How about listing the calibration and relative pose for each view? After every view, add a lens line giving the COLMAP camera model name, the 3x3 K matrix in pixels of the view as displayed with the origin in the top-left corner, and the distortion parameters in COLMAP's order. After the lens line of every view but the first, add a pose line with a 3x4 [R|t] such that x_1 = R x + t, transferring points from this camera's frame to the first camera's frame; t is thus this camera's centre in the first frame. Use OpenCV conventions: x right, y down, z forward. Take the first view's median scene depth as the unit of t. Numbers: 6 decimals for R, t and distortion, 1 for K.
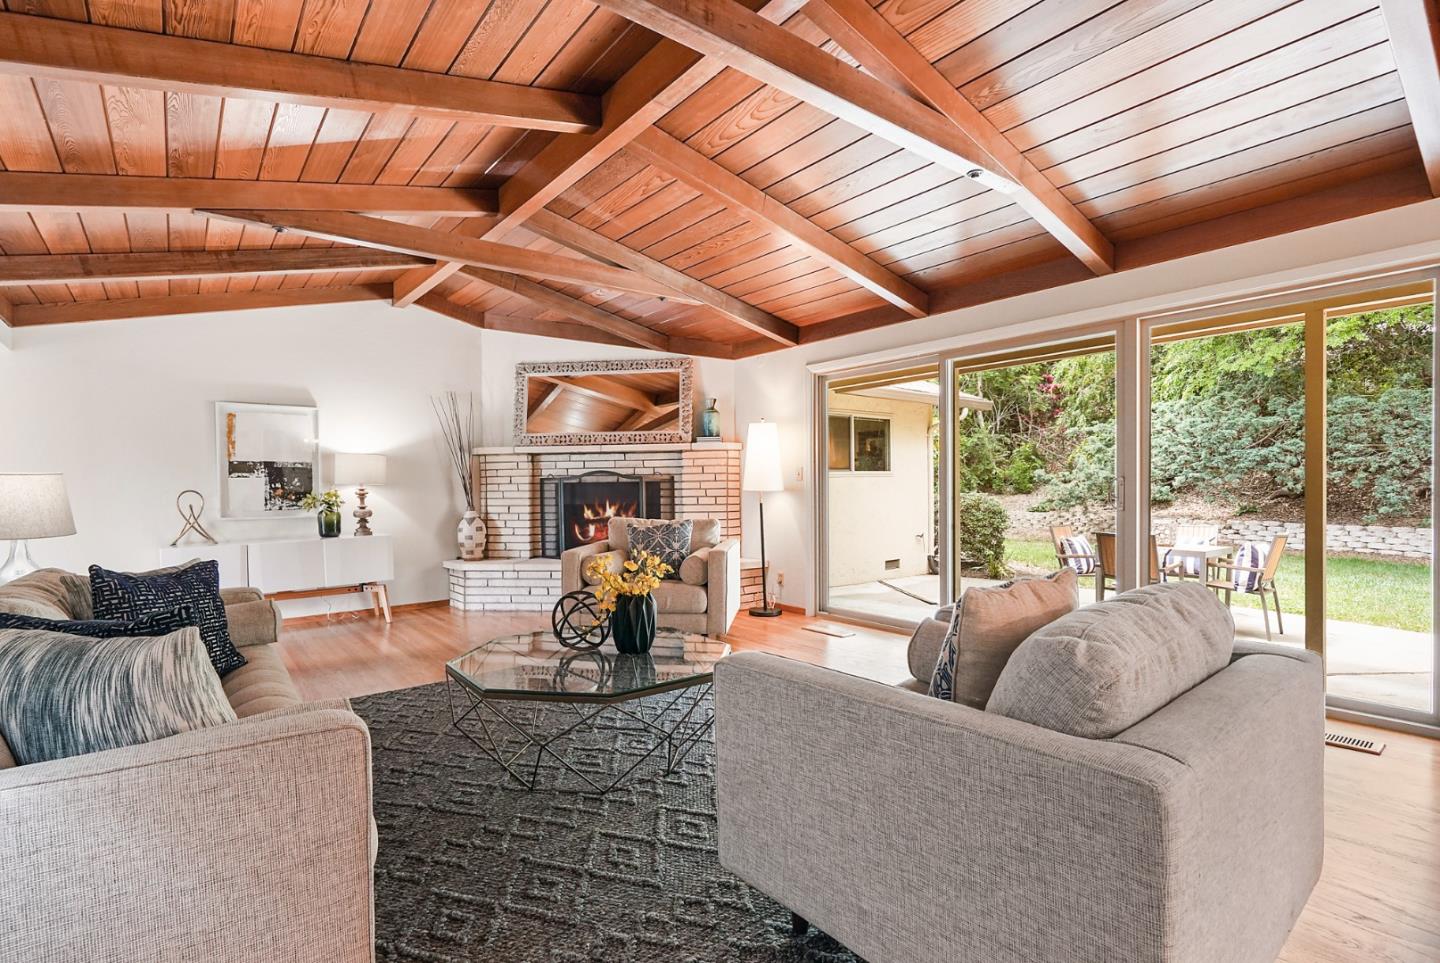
lens RADIAL K [[691.1, 0, 720.0], [0, 691.1, 481.5], [0, 0, 1]] dist [-0.000219, 0.000138]
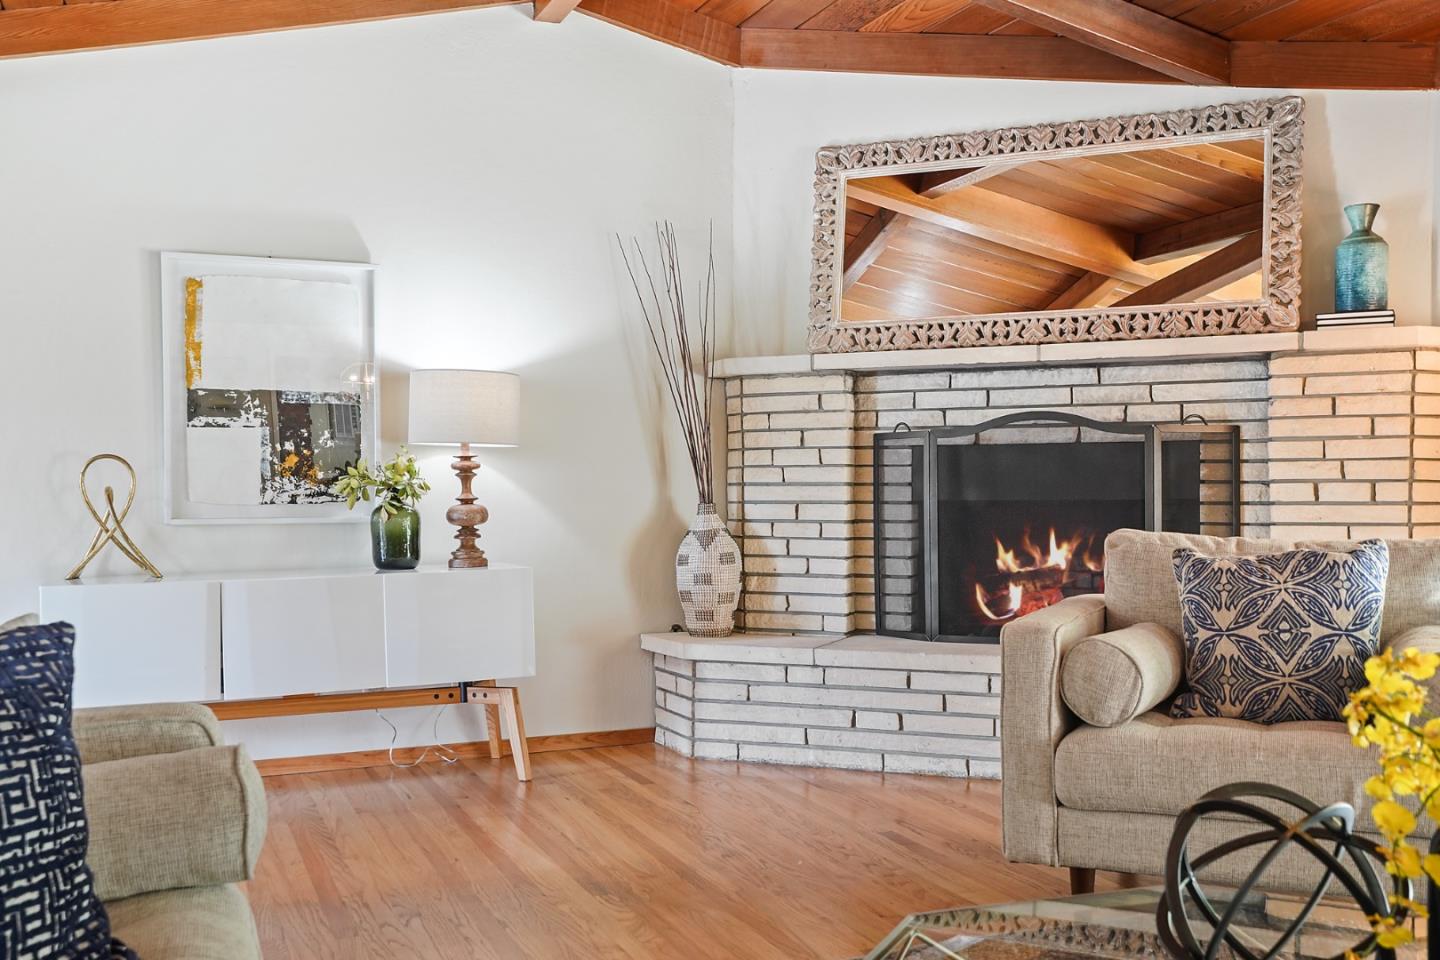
lens RADIAL K [[1299.9, 0, 720.0], [0, 1299.9, 480.0], [0, 0, 1]] dist [0.031204, -0.000157]
pose [[0.964372, 0.004810, -0.264506, -0.151034], [-0.006300, 0.999969, -0.004786, 0.026386], [0.264475, 0.006282, 0.964372, 0.262713]]
